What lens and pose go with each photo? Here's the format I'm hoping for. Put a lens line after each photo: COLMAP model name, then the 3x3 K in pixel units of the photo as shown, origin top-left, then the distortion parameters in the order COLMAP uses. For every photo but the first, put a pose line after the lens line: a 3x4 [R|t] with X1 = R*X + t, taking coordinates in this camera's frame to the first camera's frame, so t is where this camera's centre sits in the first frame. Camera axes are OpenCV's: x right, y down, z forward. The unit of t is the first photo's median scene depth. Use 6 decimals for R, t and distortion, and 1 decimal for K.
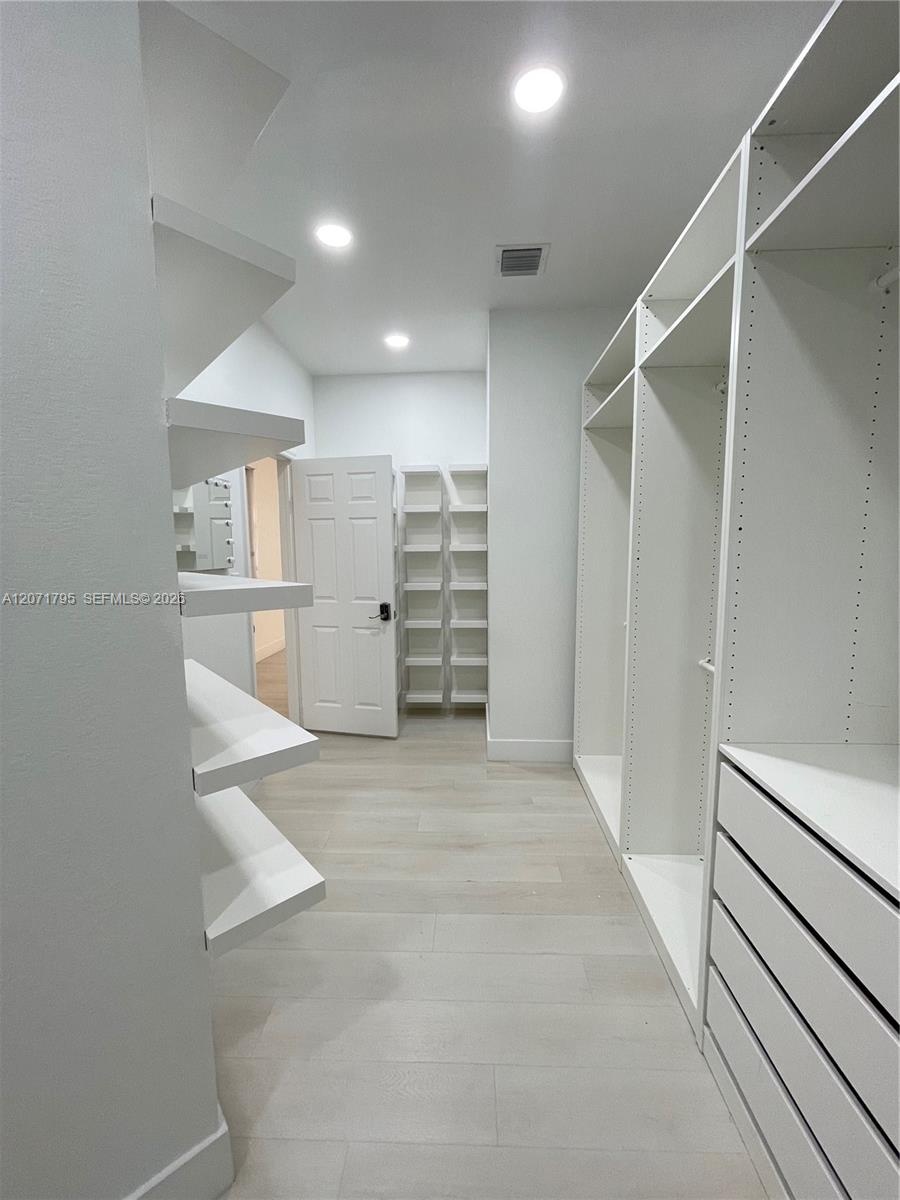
lens RADIAL K [[483.1, 0, 449.5], [0, 483.1, 598.7], [0, 0, 1]] dist [-0.002336, -0.000157]
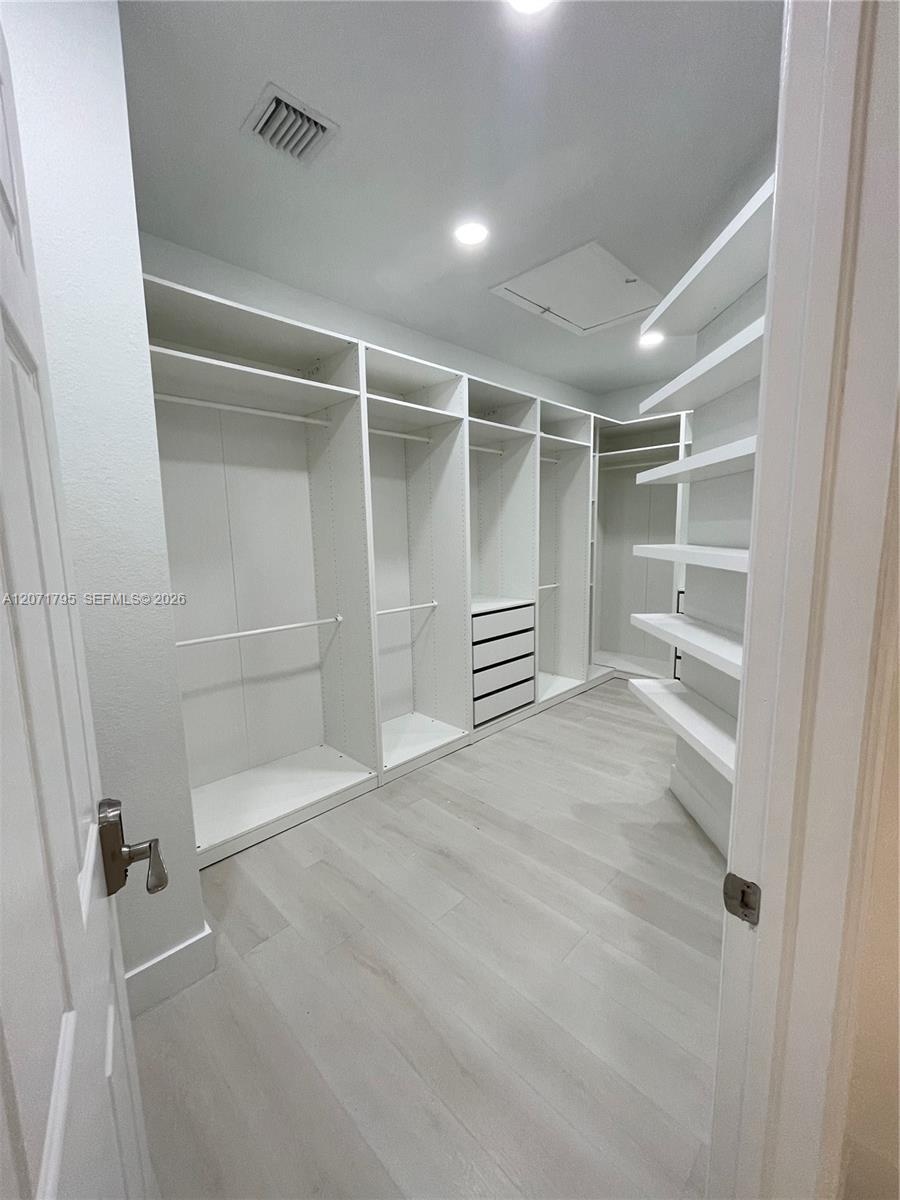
lens RADIAL K [[483.1, 0, 450.3], [0, 483.1, 599.5], [0, 0, 1]] dist [-0.002336, -0.000157]
pose [[-0.733788, -0.066686, 0.676098, -0.677256], [0.105362, 0.971960, 0.210221, -0.195161], [-0.671159, 0.225493, -0.706186, 1.811356]]
